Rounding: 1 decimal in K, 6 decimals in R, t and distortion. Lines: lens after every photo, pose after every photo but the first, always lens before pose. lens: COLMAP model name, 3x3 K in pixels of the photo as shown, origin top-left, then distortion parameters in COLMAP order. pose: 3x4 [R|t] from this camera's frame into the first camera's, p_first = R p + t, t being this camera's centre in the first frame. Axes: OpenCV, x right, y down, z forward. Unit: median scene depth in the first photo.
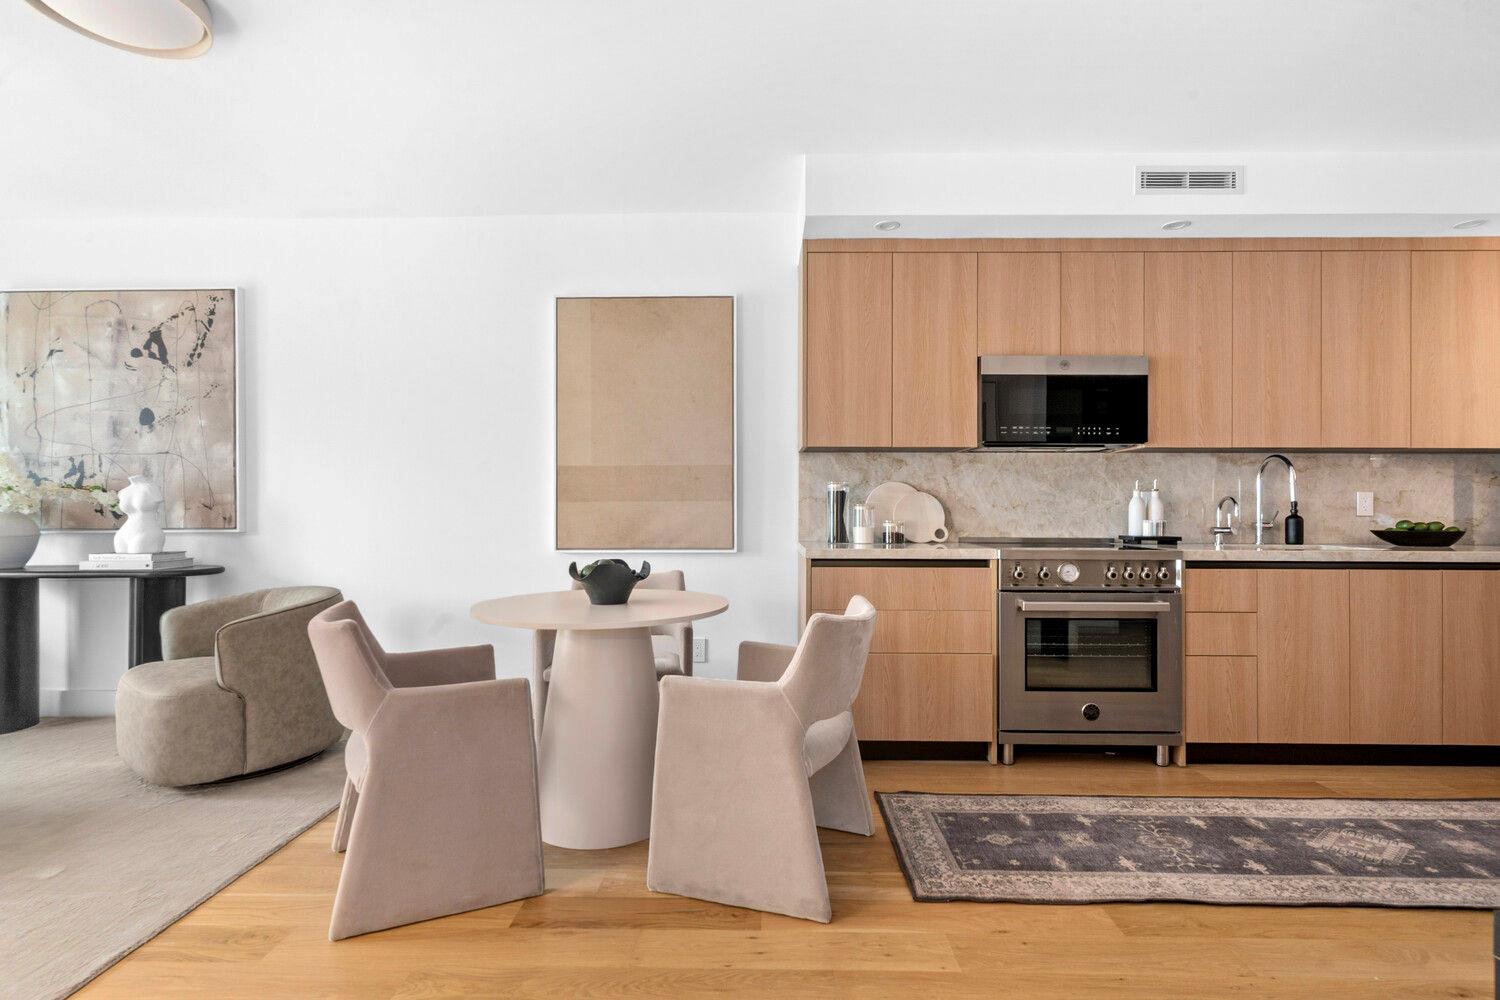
lens RADIAL K [[723.5, 0, 748.6], [0, 723.5, 502.8], [0, 0, 1]] dist [0.003223, 0.001061]
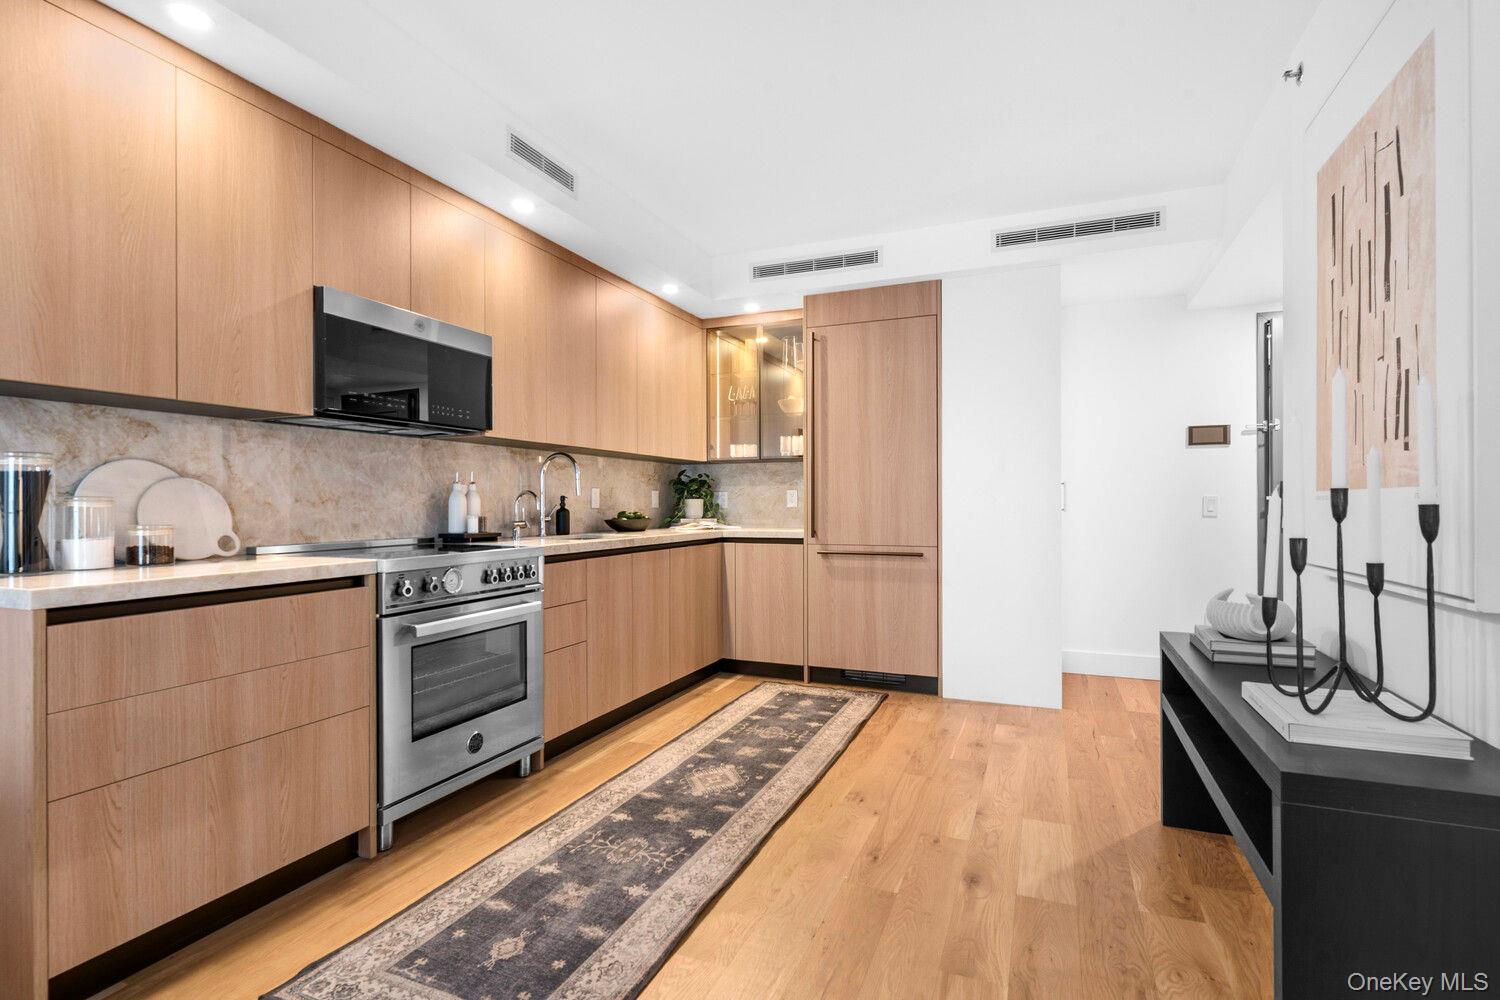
lens RADIAL K [[723.5, 0, 749.4], [0, 723.5, 501.6], [0, 0, 1]] dist [0.003223, 0.001061]
pose [[0.365485, -0.004251, 0.930807, -0.229724], [-0.001819, 0.999984, 0.005282, 0.001504], [-0.930815, -0.003624, 0.365472, 0.450432]]
